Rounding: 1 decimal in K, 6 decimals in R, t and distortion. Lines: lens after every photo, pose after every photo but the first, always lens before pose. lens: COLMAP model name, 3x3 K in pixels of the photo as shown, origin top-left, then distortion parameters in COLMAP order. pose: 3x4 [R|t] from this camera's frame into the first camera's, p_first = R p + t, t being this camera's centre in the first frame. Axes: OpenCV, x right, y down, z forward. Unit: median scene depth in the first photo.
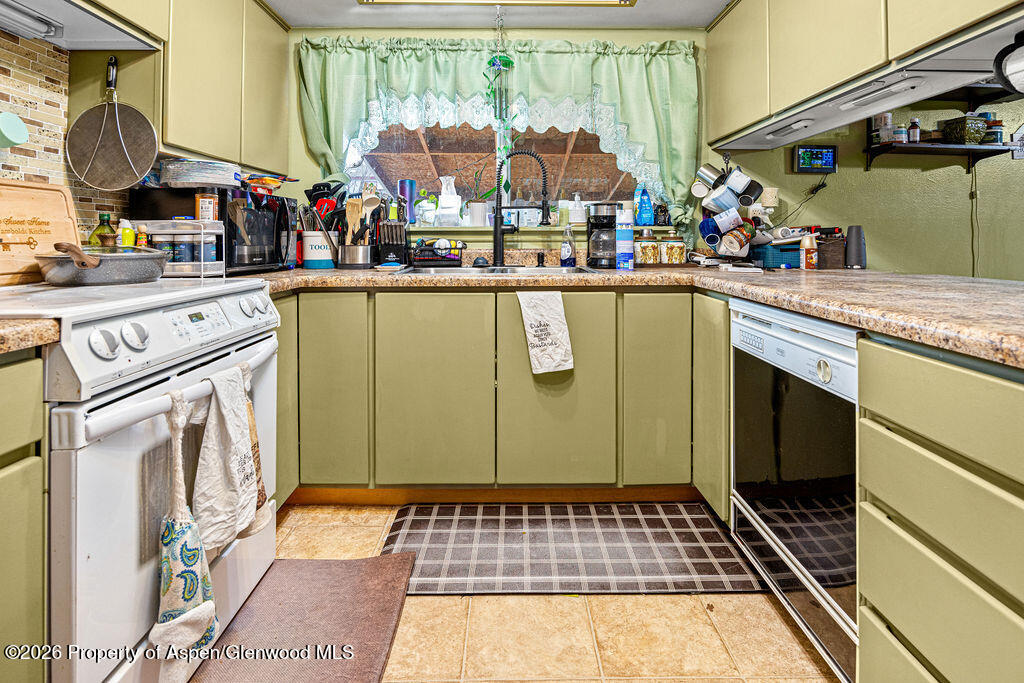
lens RADIAL K [[497.2, 0, 511.9], [0, 497.2, 348.1], [0, 0, 1]] dist [-0.003274, -0.000945]
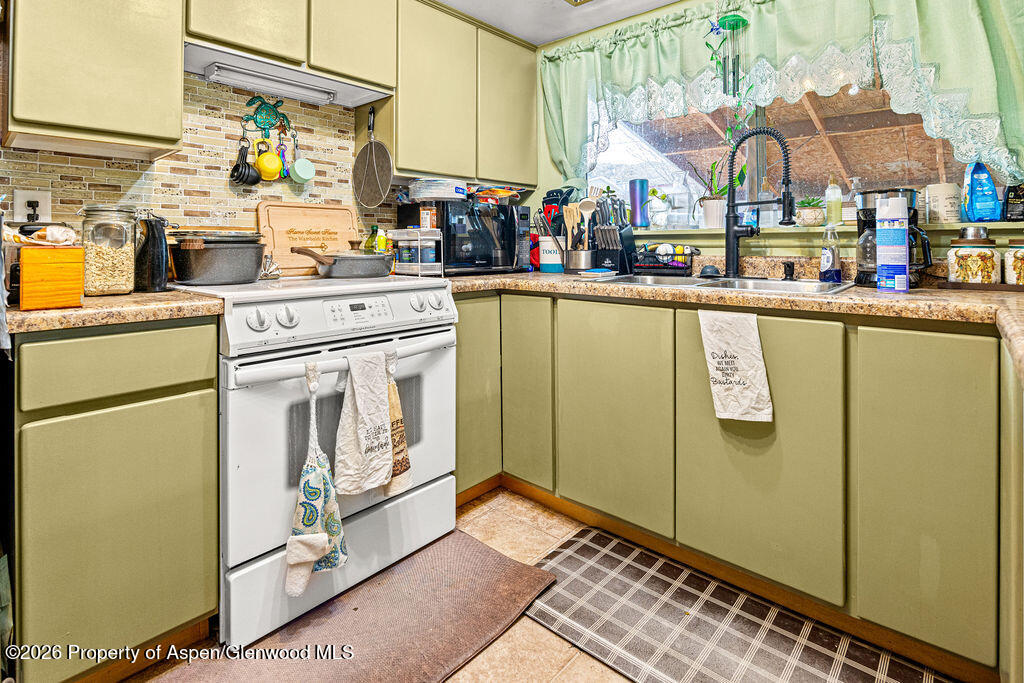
lens RADIAL K [[508.5, 0, 512.0], [0, 508.5, 341.5], [0, 0, 1]] dist [-0.003473, -0.000441]
pose [[0.743422, 0.124555, -0.657122, 0.314652], [-0.141389, 0.989569, 0.027611, -0.041995], [0.653706, 0.072384, 0.753278, 0.190754]]
